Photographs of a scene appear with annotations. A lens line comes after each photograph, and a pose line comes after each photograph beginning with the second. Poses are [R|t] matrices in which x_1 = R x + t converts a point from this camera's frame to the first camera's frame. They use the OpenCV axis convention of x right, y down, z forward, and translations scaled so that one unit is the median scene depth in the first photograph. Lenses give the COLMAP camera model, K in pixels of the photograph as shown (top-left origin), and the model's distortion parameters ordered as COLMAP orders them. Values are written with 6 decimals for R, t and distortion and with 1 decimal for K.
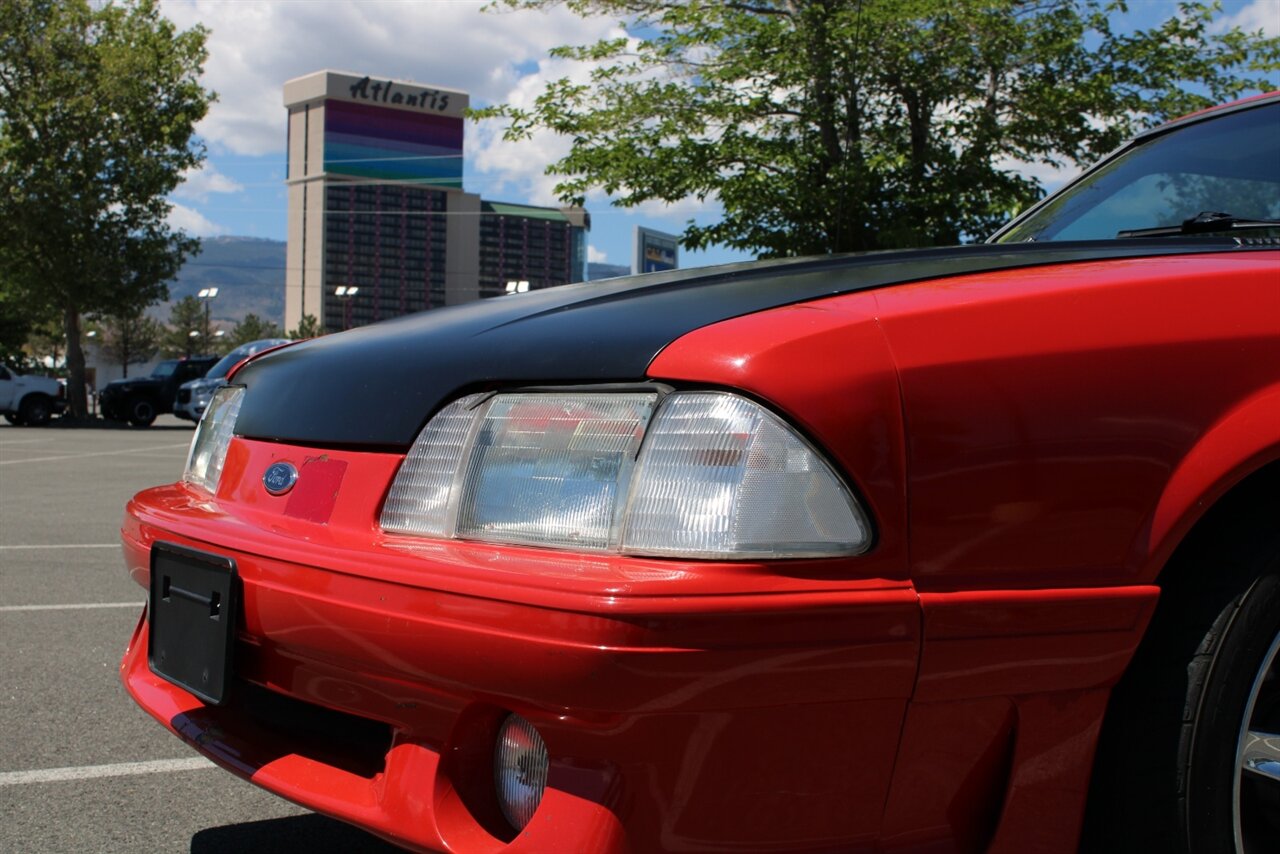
lens RADIAL K [[1782.8, 0, 632.7], [0, 1782.8, 426.8], [0, 0, 1]] dist [-0.043187, 0.000000]
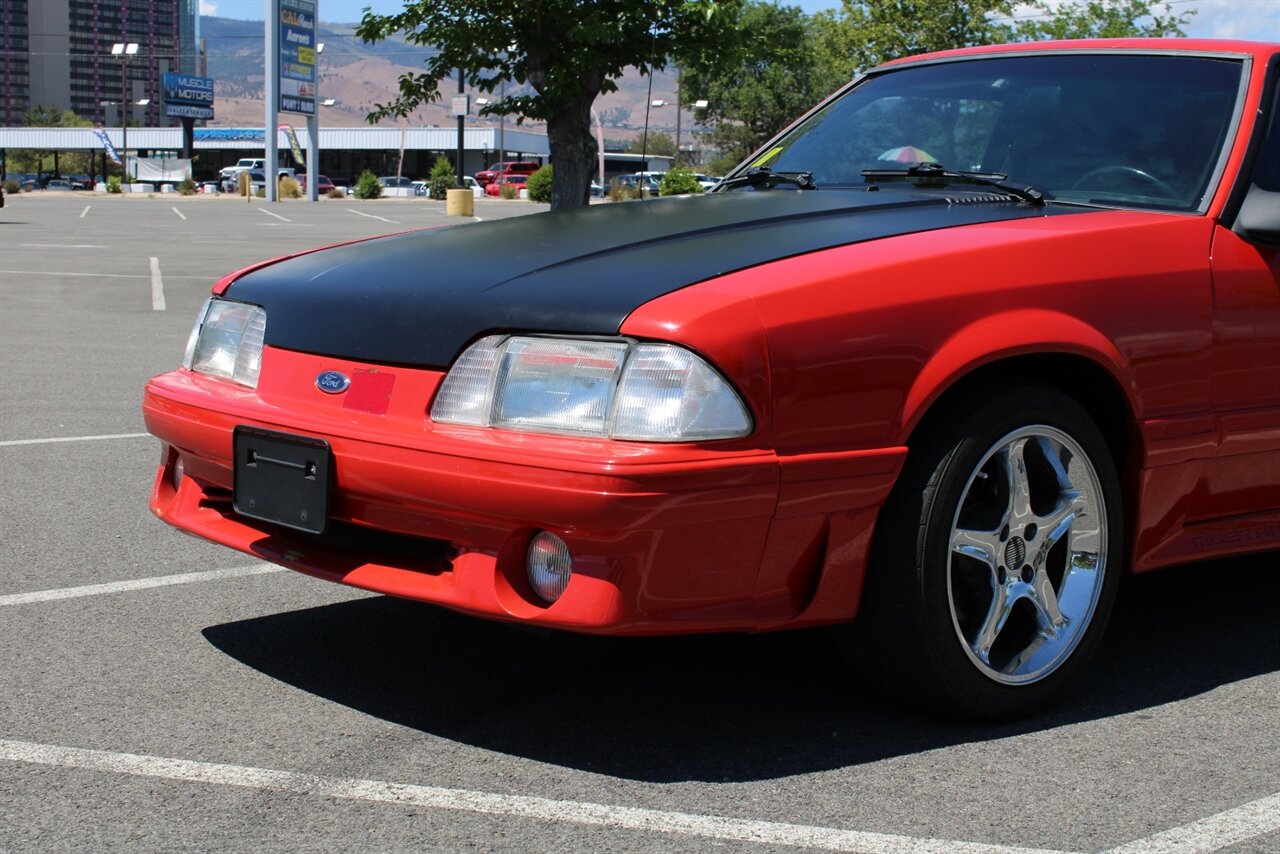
lens RADIAL K [[1985.8, 0, 640.5], [0, 1985.8, 431.4], [0, 0, 1]] dist [-0.022659, 0.000000]
pose [[0.982339, -0.024637, 0.185479, -0.157777], [0.003811, 0.993722, 0.111814, -0.071018], [-0.187069, -0.109133, 0.976266, -0.415976]]
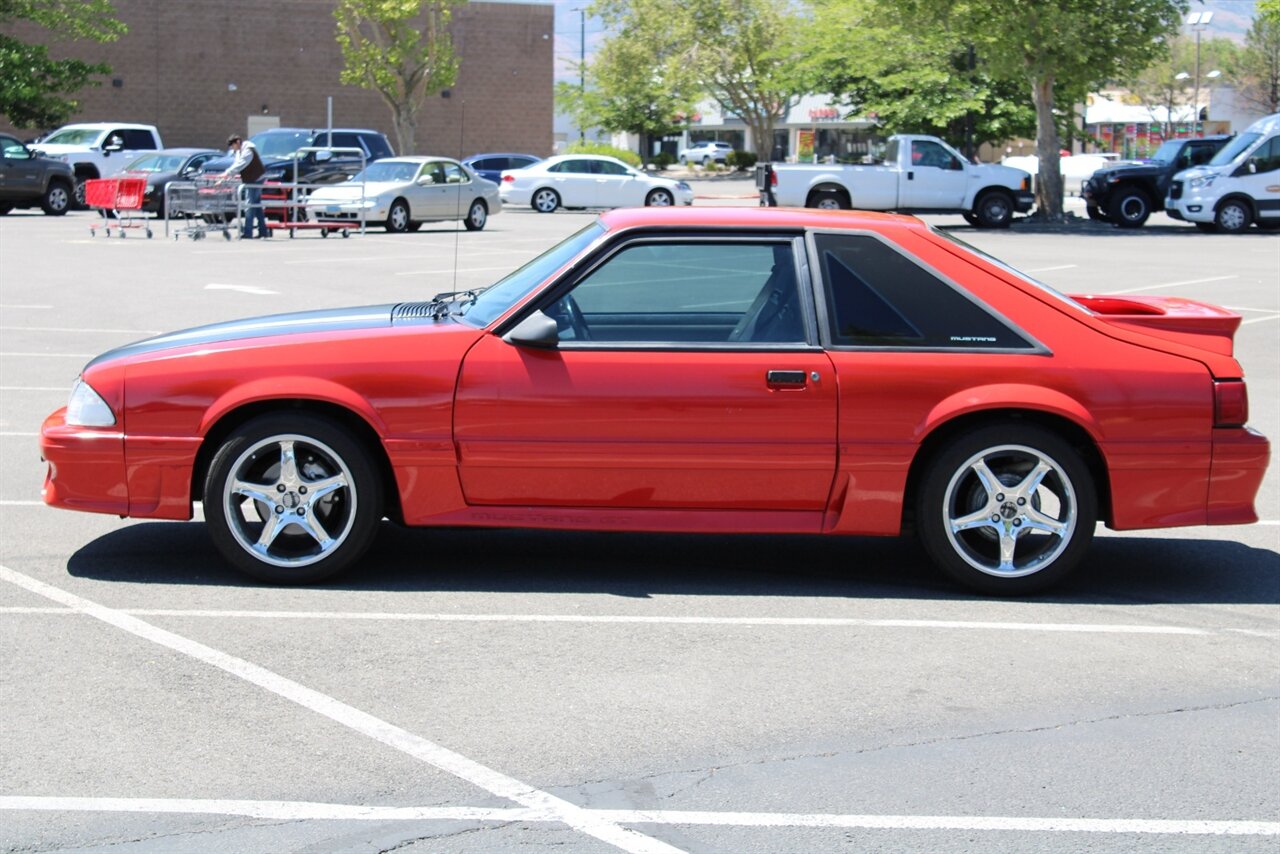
lens RADIAL K [[2832.4, 0, 641.5], [0, 2832.4, 429.9], [0, 0, 1]] dist [0.094637, 0.000000]
pose [[0.850115, 0.042769, -0.524858, 2.061137], [0.003202, 0.996258, 0.086368, -0.213432], [0.526588, -0.075104, 0.846797, -1.722444]]
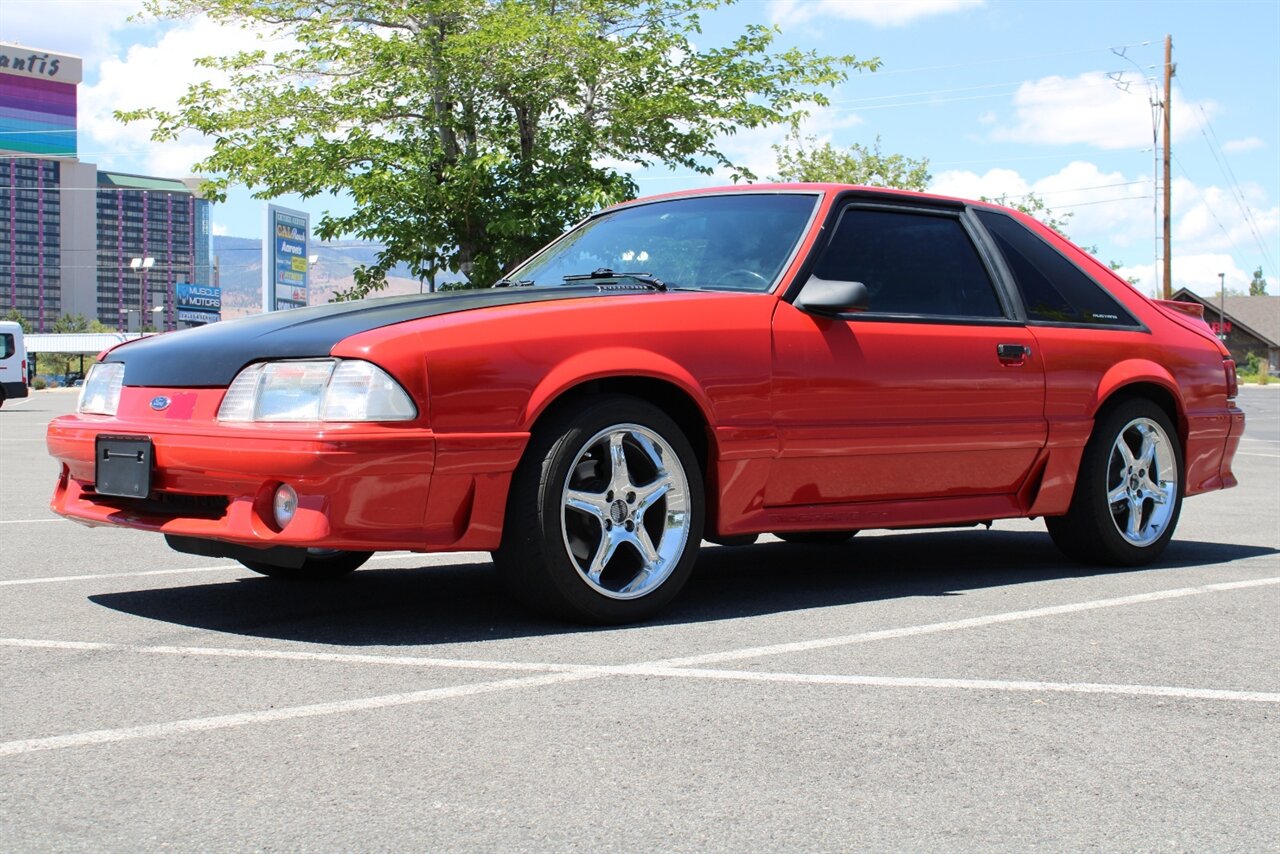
lens RADIAL K [[1782.8, 0, 635.7], [0, 1782.8, 430.6], [0, 0, 1]] dist [-0.043187, 0.000000]
pose [[0.978775, -0.022833, 0.203661, -0.043176], [0.019408, 0.999635, 0.018799, 0.020489], [-0.204016, -0.014448, 0.978861, -0.808138]]
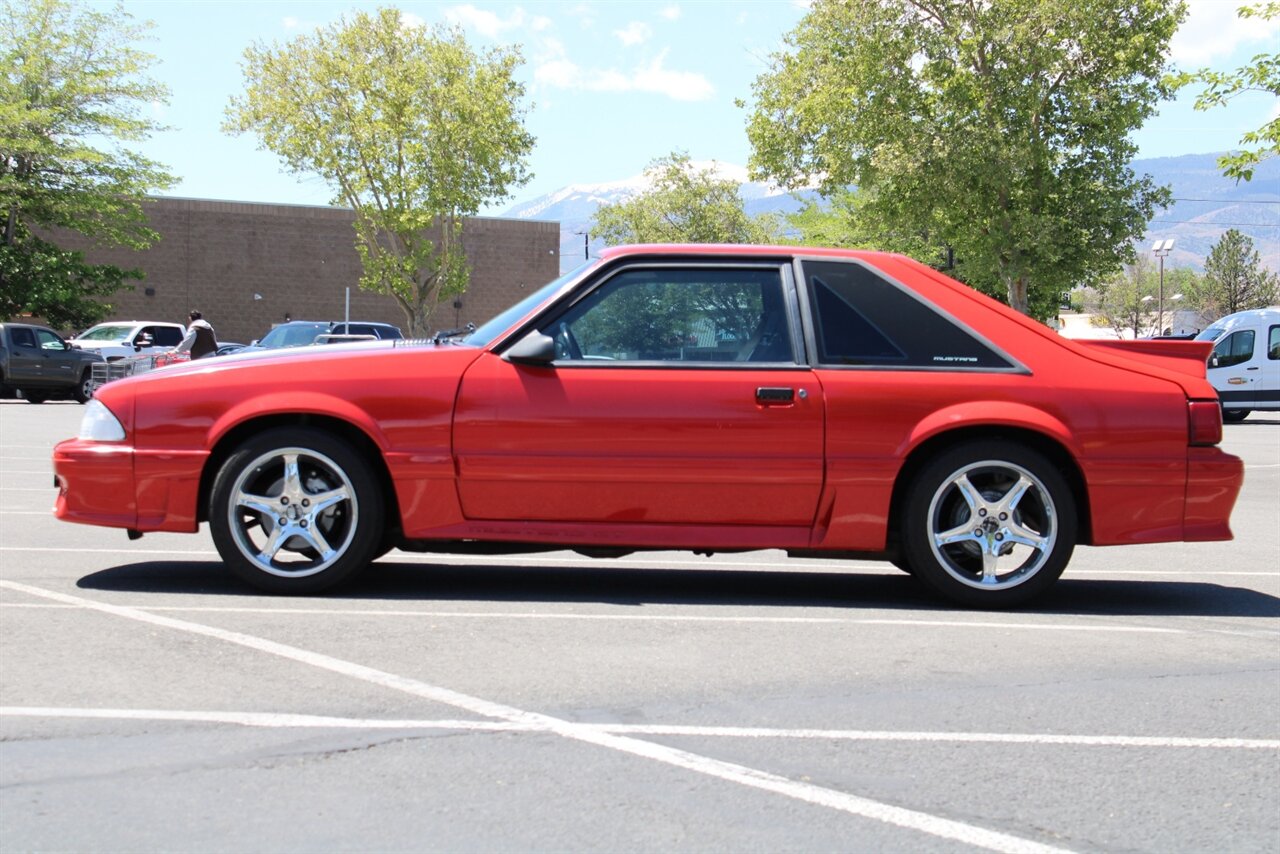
lens RADIAL K [[2664.2, 0, 638.0], [0, 2664.2, 422.6], [0, 0, 1]] dist [0.083083, 0.000000]
pose [[0.849474, 0.001551, -0.527628, 2.027337], [-0.001607, 0.999999, 0.000352, 0.012658], [0.527628, 0.000548, 0.849475, -1.656245]]
